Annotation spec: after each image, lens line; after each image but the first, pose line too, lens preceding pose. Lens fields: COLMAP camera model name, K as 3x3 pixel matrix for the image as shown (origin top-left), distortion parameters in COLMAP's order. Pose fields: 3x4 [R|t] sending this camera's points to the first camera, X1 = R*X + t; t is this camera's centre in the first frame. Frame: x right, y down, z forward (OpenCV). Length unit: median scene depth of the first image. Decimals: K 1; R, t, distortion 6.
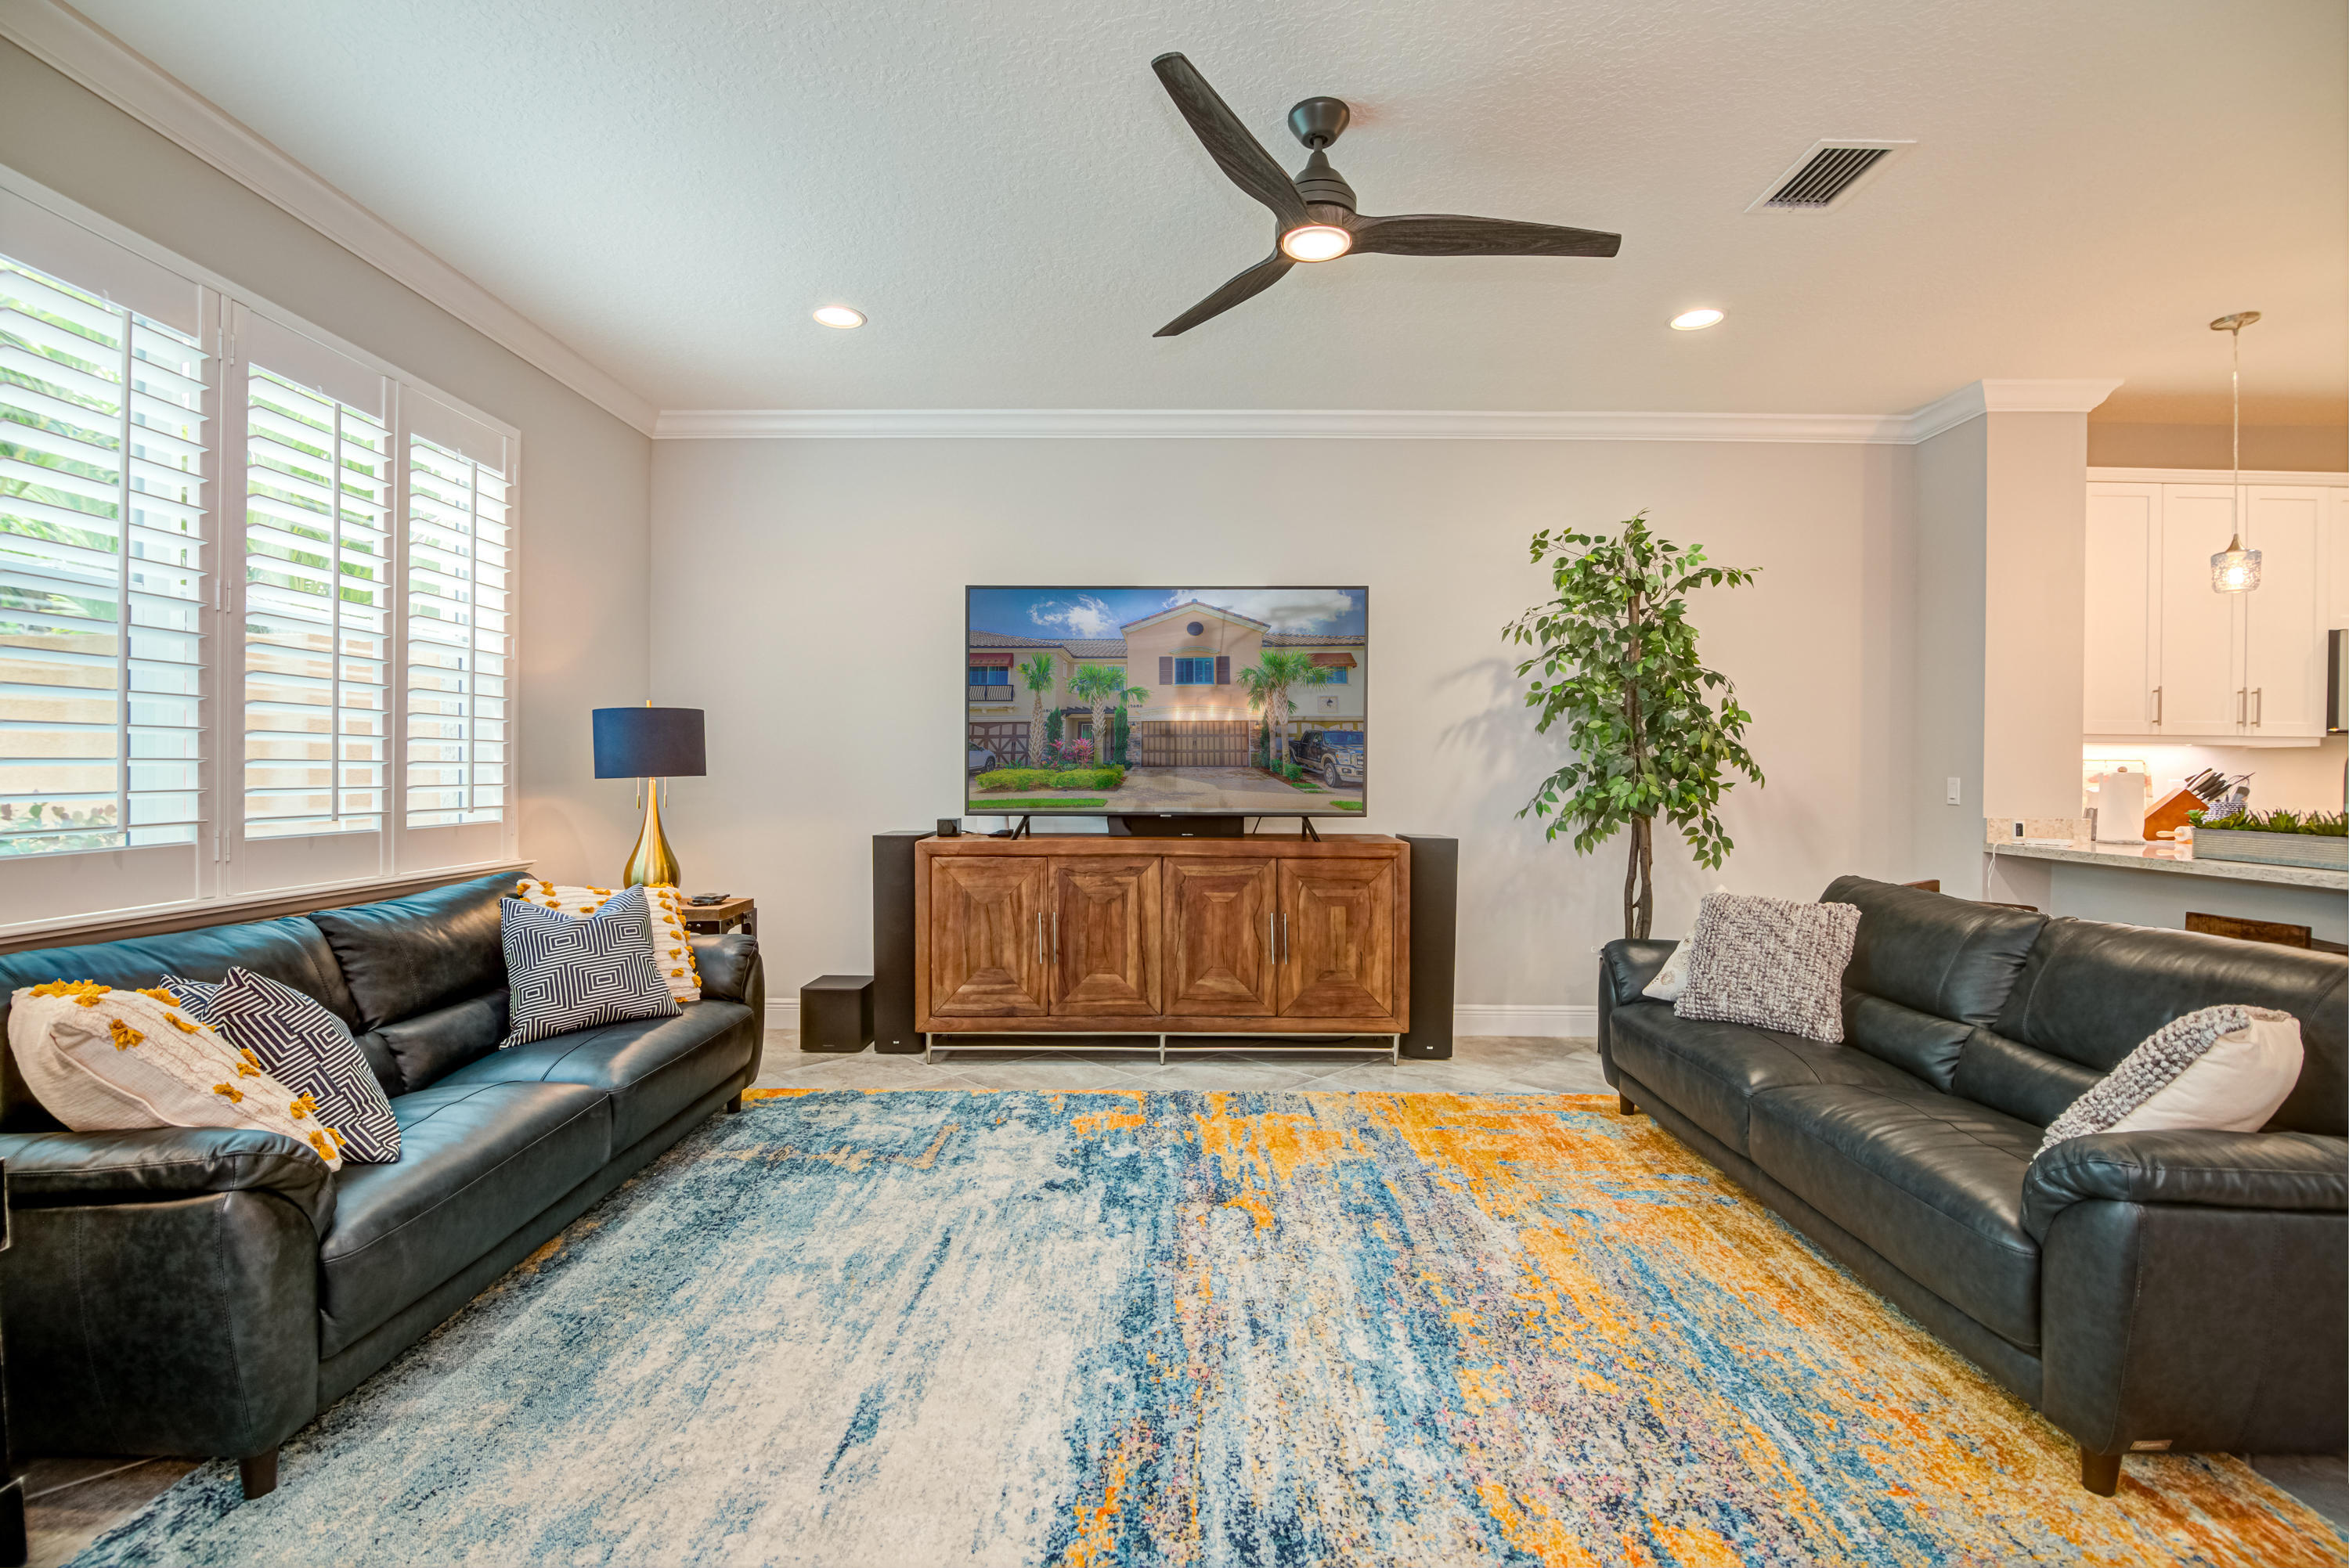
lens RADIAL K [[1038.2, 0, 1166.5], [0, 1038.2, 782.1], [0, 0, 1]] dist [-0.000948, -0.011623]
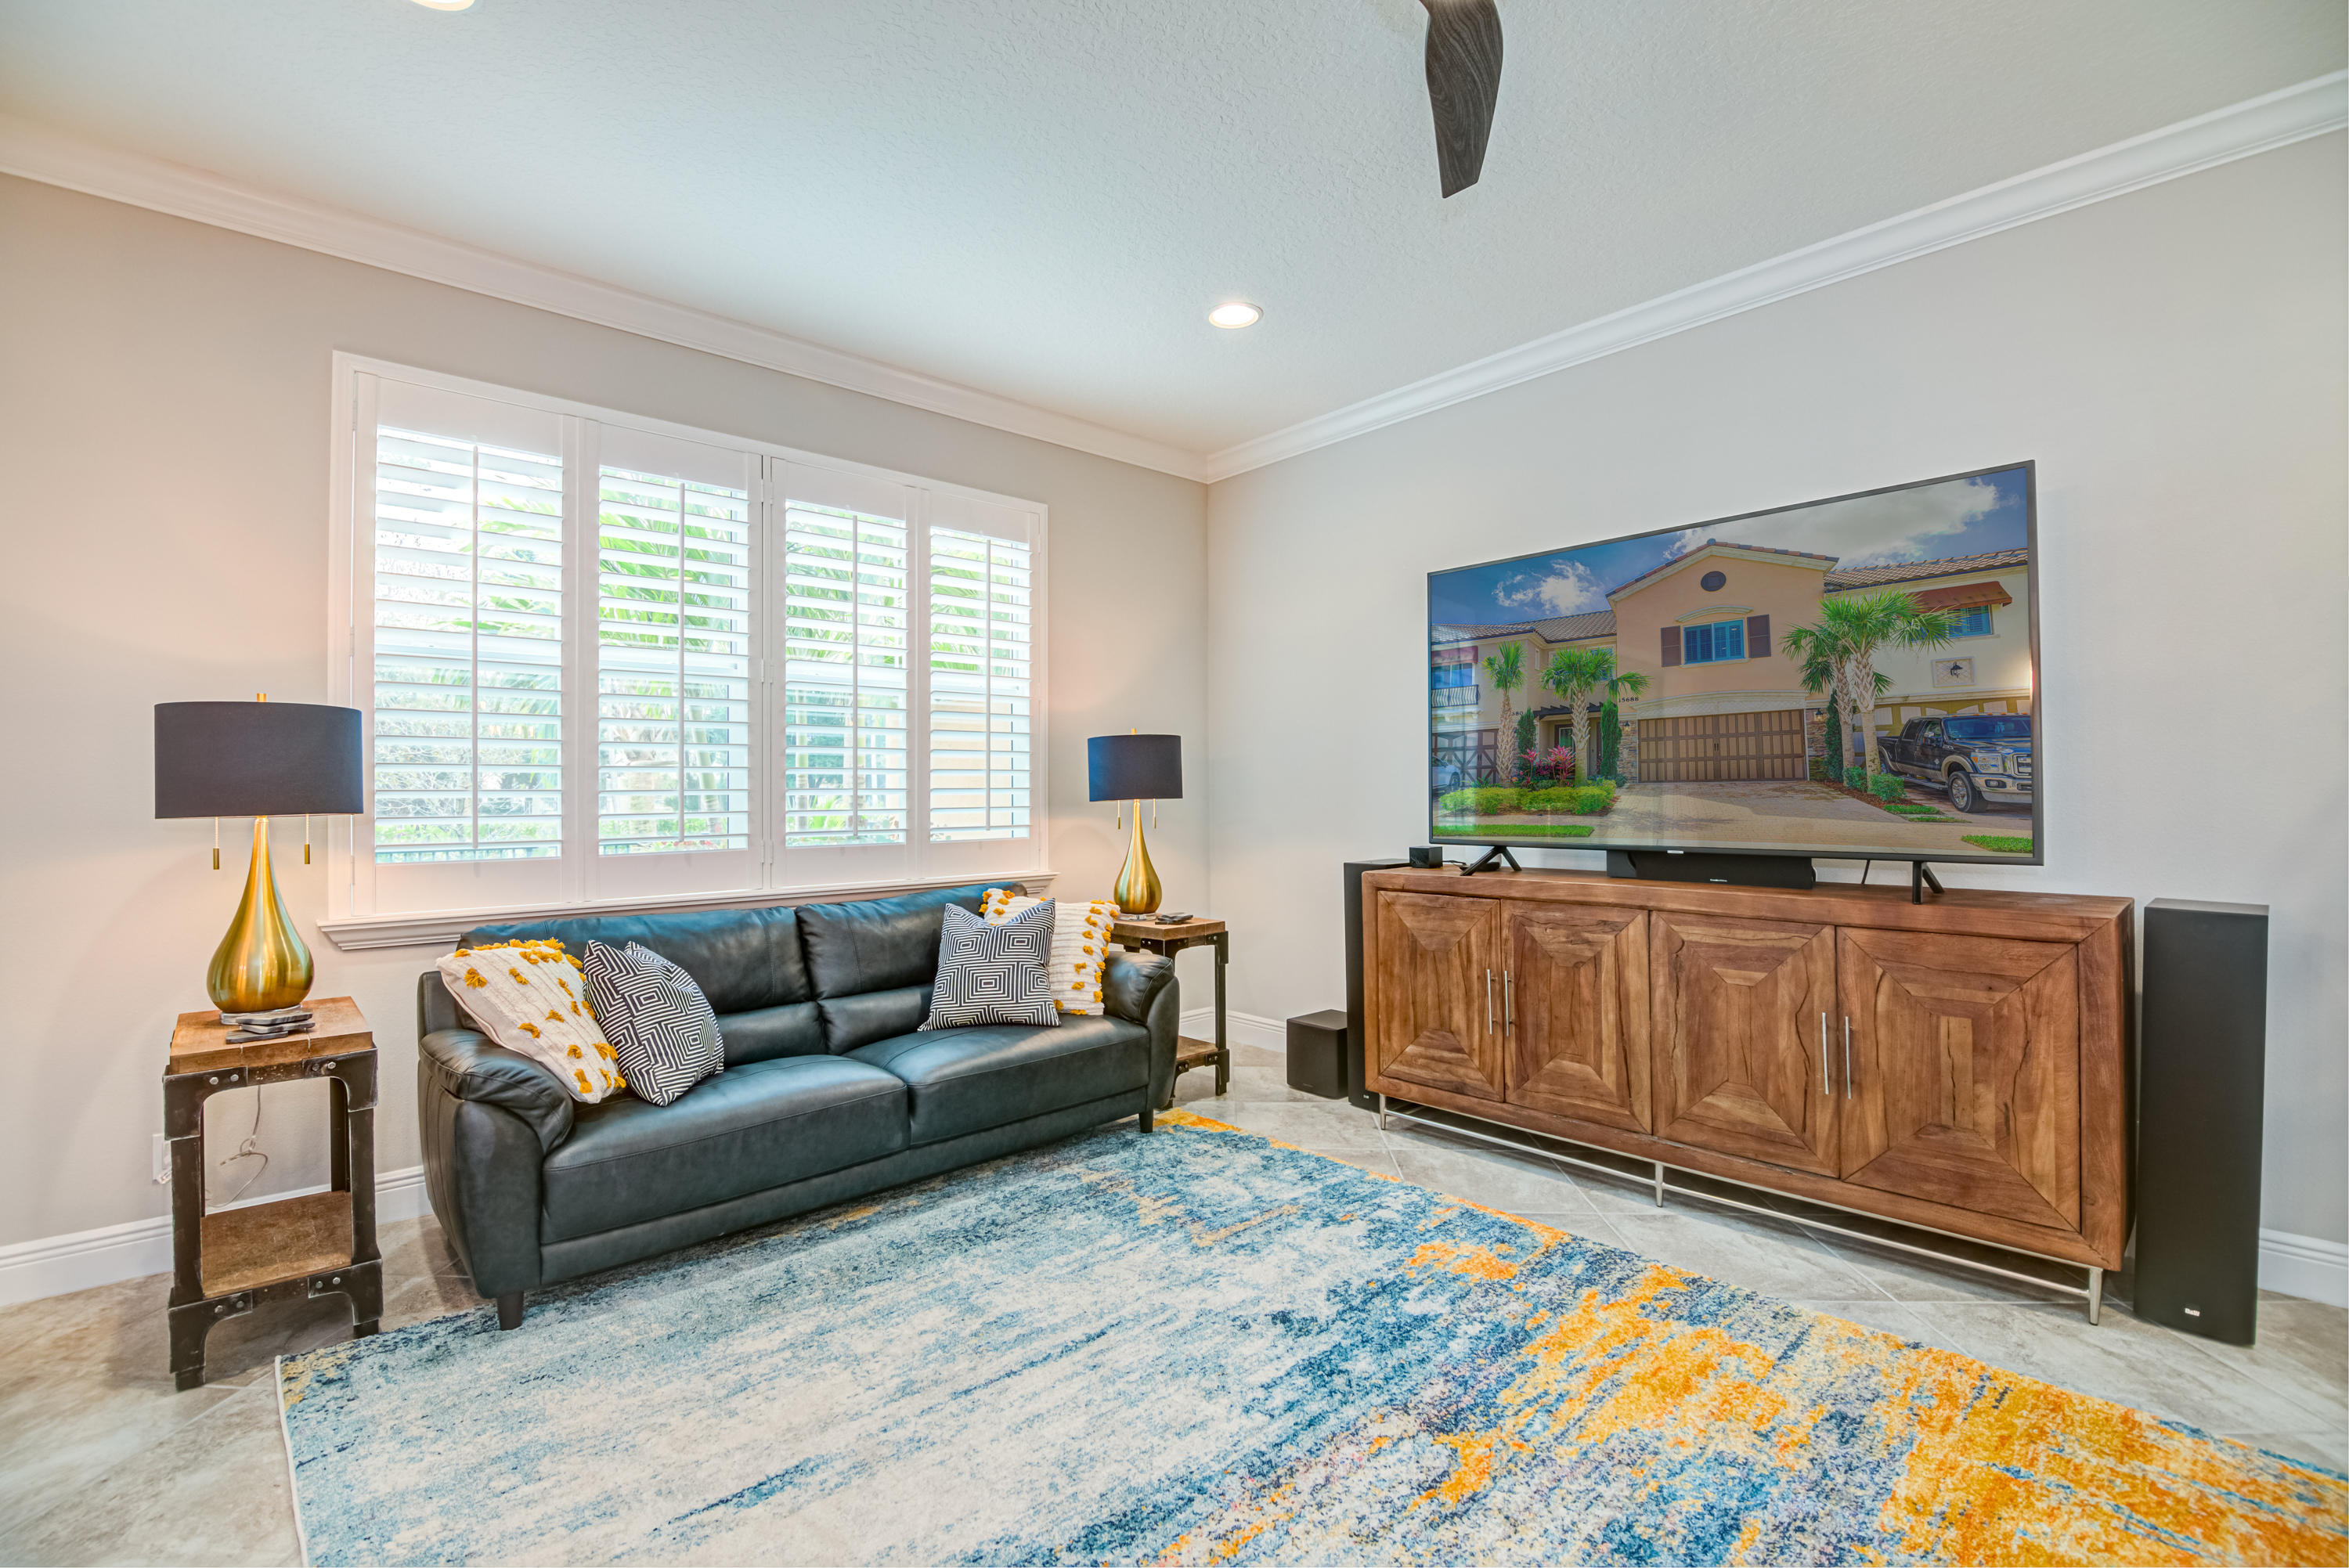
lens RADIAL K [[1038.2, 0, 1166.5], [0, 1038.2, 782.1], [0, 0, 1]] dist [-0.000948, -0.011623]
pose [[0.677752, -0.016191, -0.735112, 0.293637], [0.002362, 0.999800, -0.019843, -0.001801], [0.735287, 0.011713, 0.677655, 0.279076]]
